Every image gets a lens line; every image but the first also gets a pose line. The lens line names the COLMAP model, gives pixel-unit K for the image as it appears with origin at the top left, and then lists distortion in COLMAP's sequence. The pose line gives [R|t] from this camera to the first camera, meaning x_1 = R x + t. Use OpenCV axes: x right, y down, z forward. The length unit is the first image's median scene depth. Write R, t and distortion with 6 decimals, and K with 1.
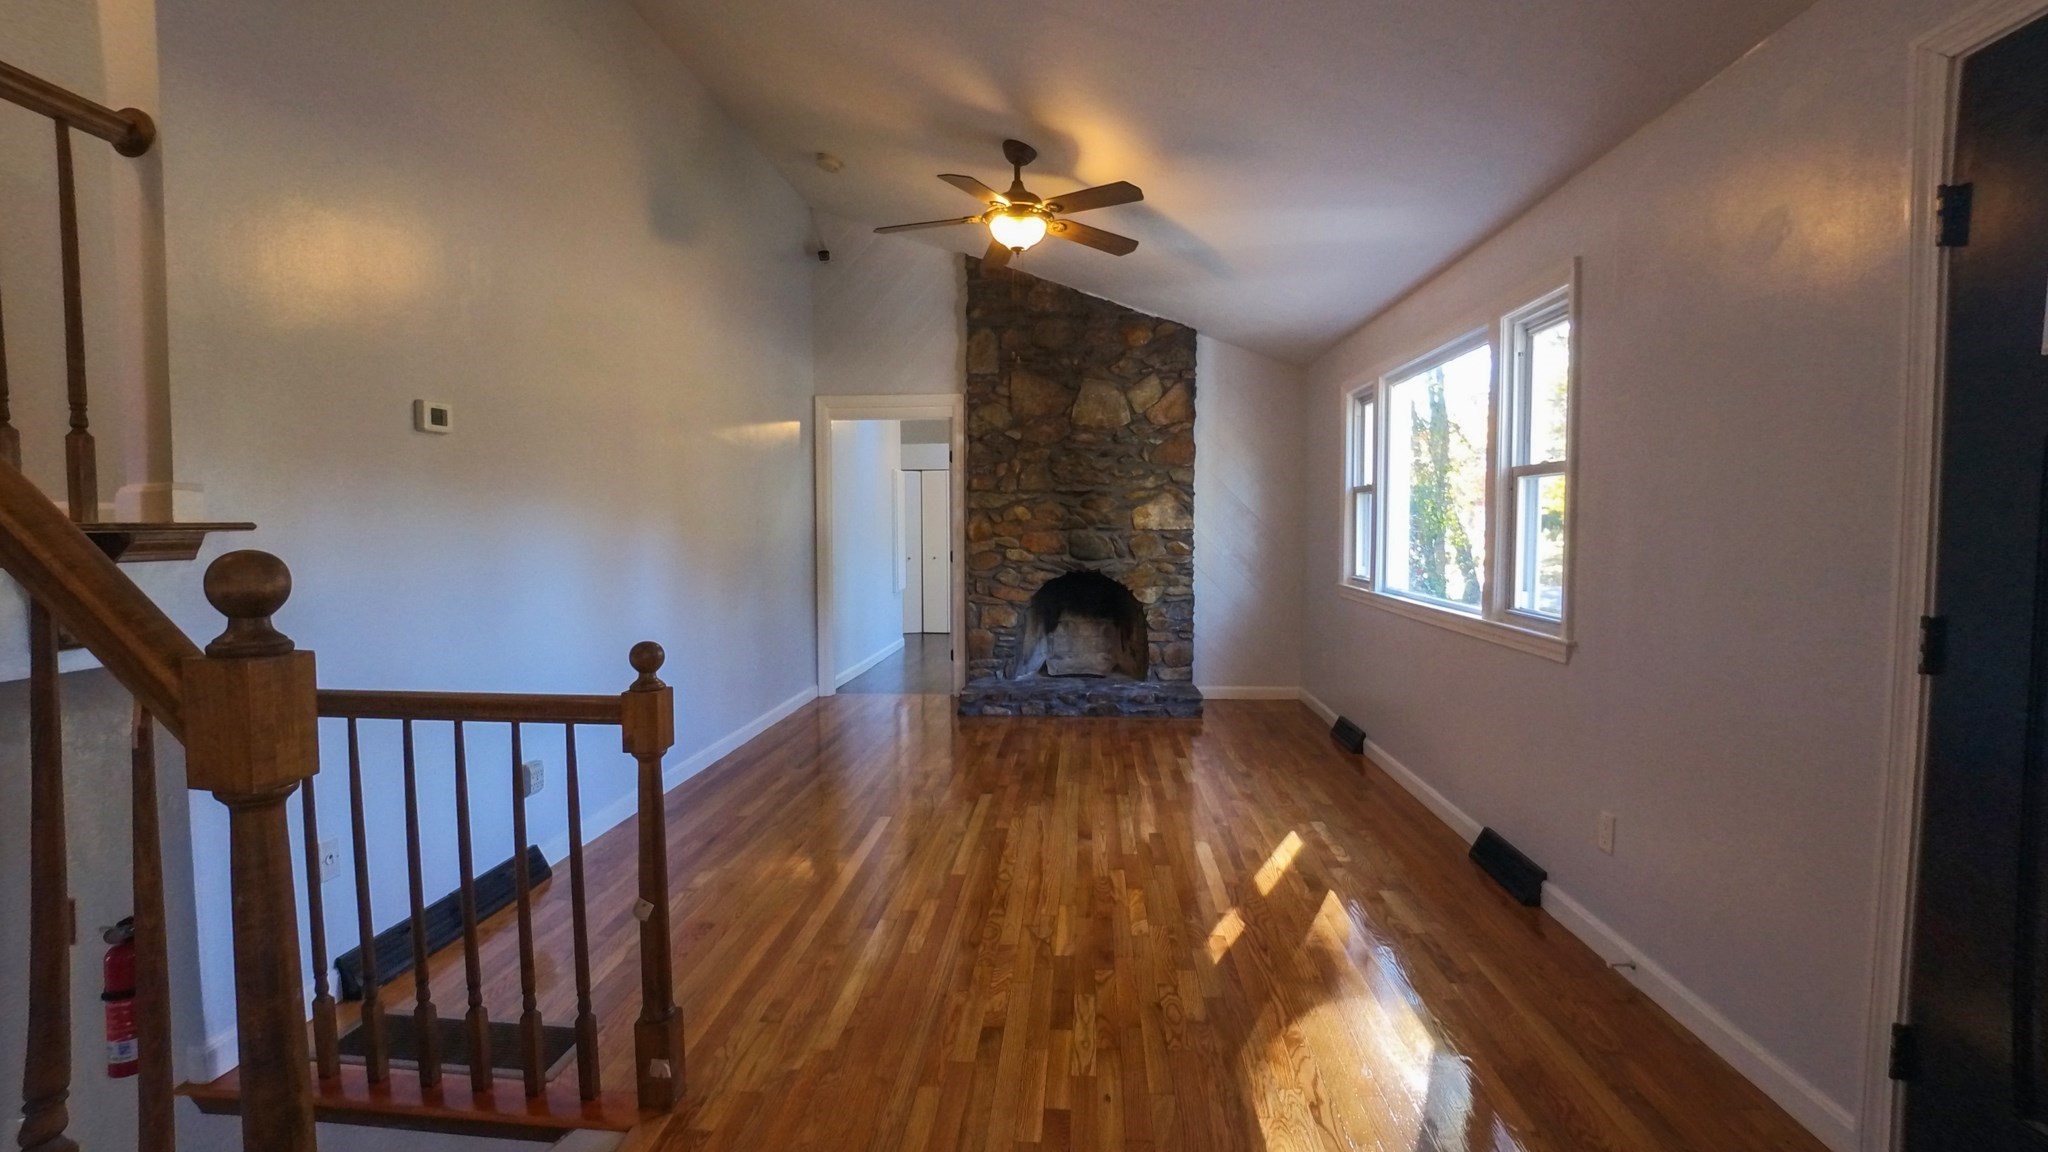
lens RADIAL K [[913.8, 0, 1029.1], [0, 913.8, 570.7], [0, 0, 1]] dist [-0.000770, -0.000332]
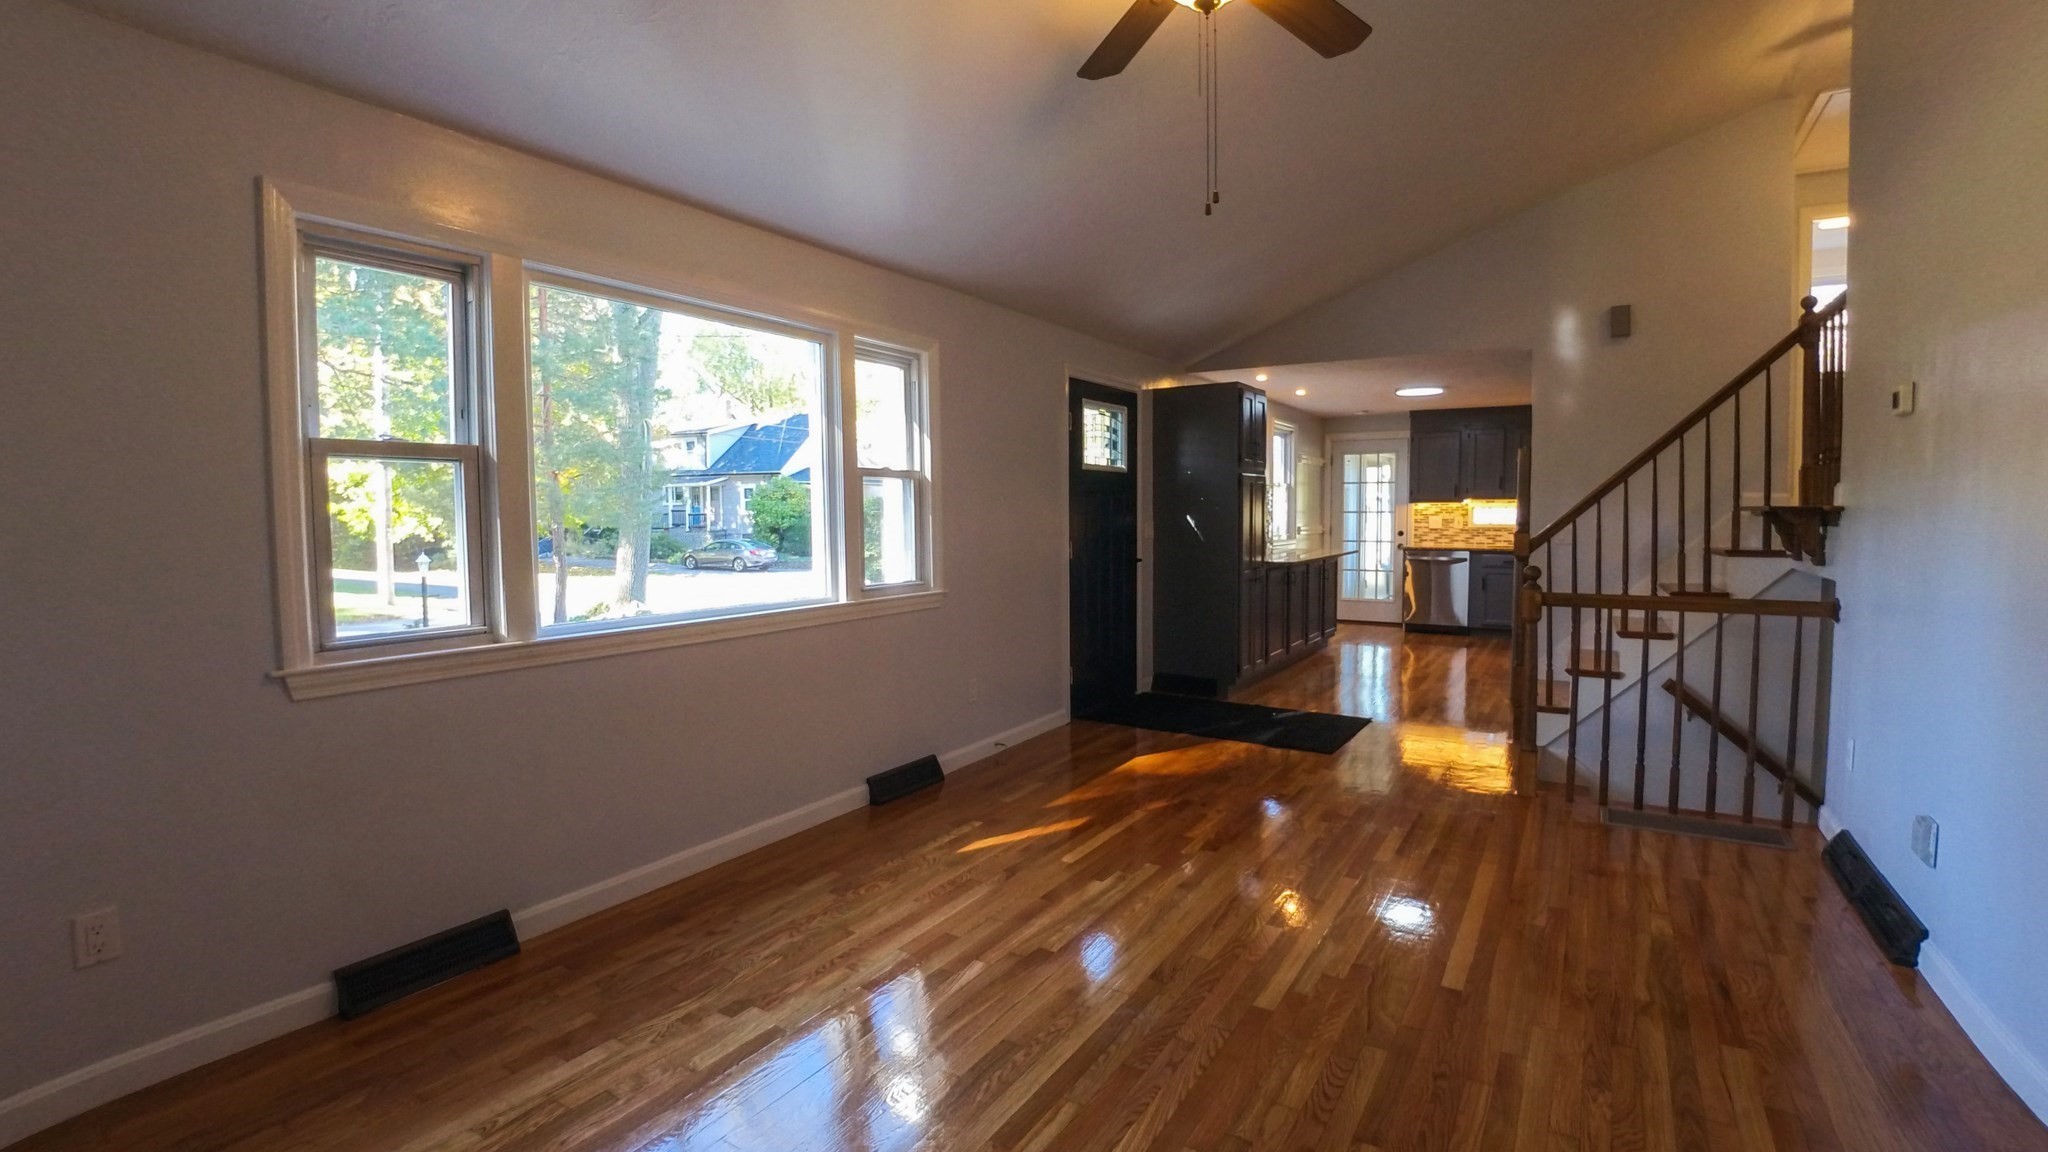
lens RADIAL K [[914.3, 0, 1033.9], [0, 914.3, 570.3], [0, 0, 1]] dist [-0.047072, -0.001003]
pose [[-0.881512, -0.018273, 0.471808, -0.117783], [0.036404, 0.993646, 0.106500, -0.051364], [-0.470756, 0.111056, -0.875246, 1.007106]]
